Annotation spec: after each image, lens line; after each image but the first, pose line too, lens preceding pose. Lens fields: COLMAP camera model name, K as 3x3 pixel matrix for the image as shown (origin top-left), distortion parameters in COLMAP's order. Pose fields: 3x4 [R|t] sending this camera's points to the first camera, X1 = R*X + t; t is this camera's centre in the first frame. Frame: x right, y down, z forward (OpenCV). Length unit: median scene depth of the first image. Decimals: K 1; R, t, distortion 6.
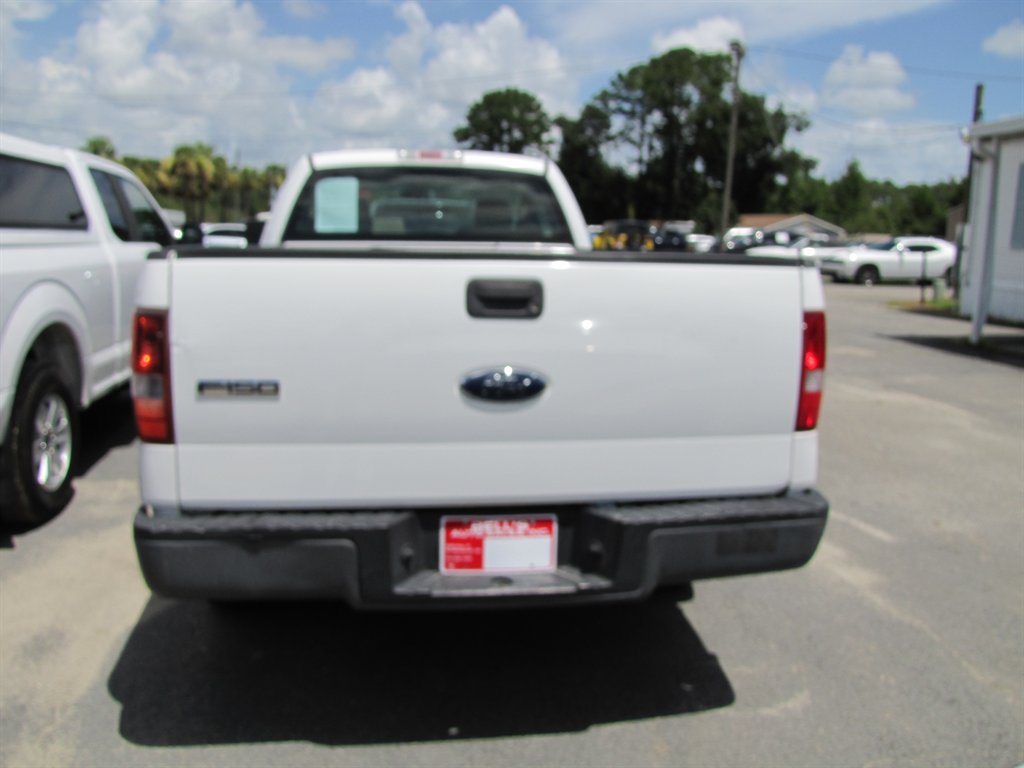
lens RADIAL K [[864.5, 0, 506.9], [0, 864.5, 391.2], [0, 0, 1]] dist [-0.146604, 0.116082]
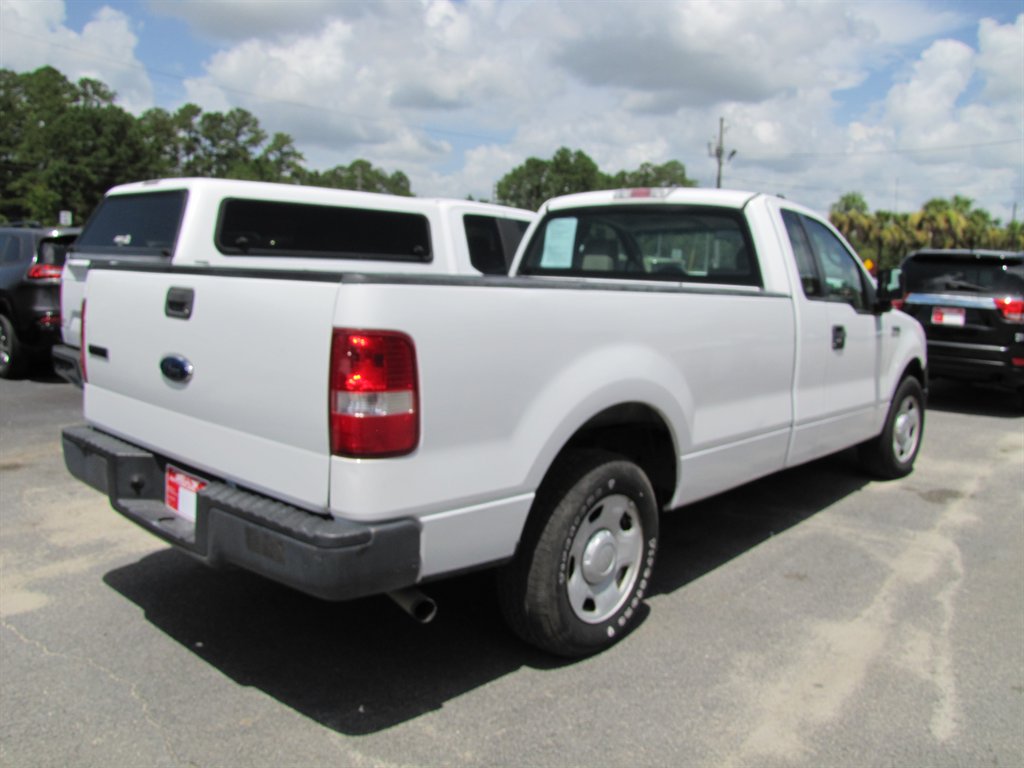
lens RADIAL K [[864.5, 0, 485.3], [0, 864.5, 375.6], [0, 0, 1]] dist [-0.146604, 0.116082]
pose [[0.617221, 0.102503, -0.780084, 0.612768], [-0.166779, 0.985991, -0.002400, -0.033729], [0.768910, 0.131583, 0.625670, 0.262518]]
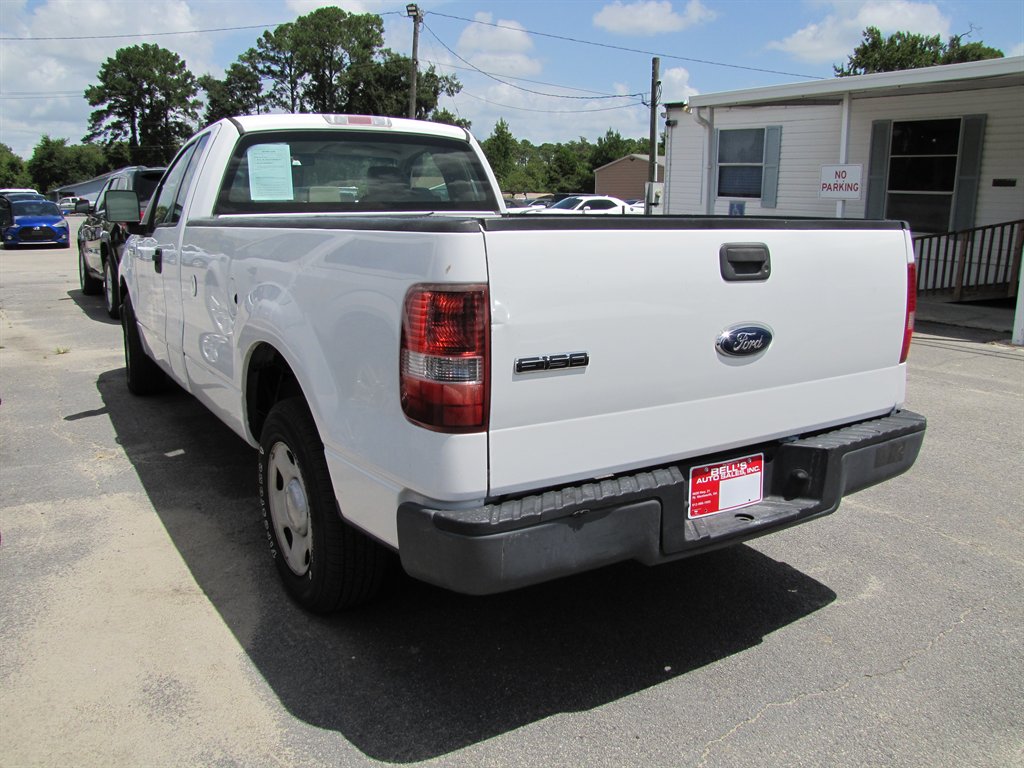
lens RADIAL K [[864.5, 0, 515.1], [0, 864.5, 380.6], [0, 0, 1]] dist [-0.146604, 0.116082]
pose [[0.916332, -0.096838, 0.388533, -0.334396], [0.085247, 0.995250, 0.047006, -0.015469], [-0.391240, -0.009952, 0.920235, 0.048378]]
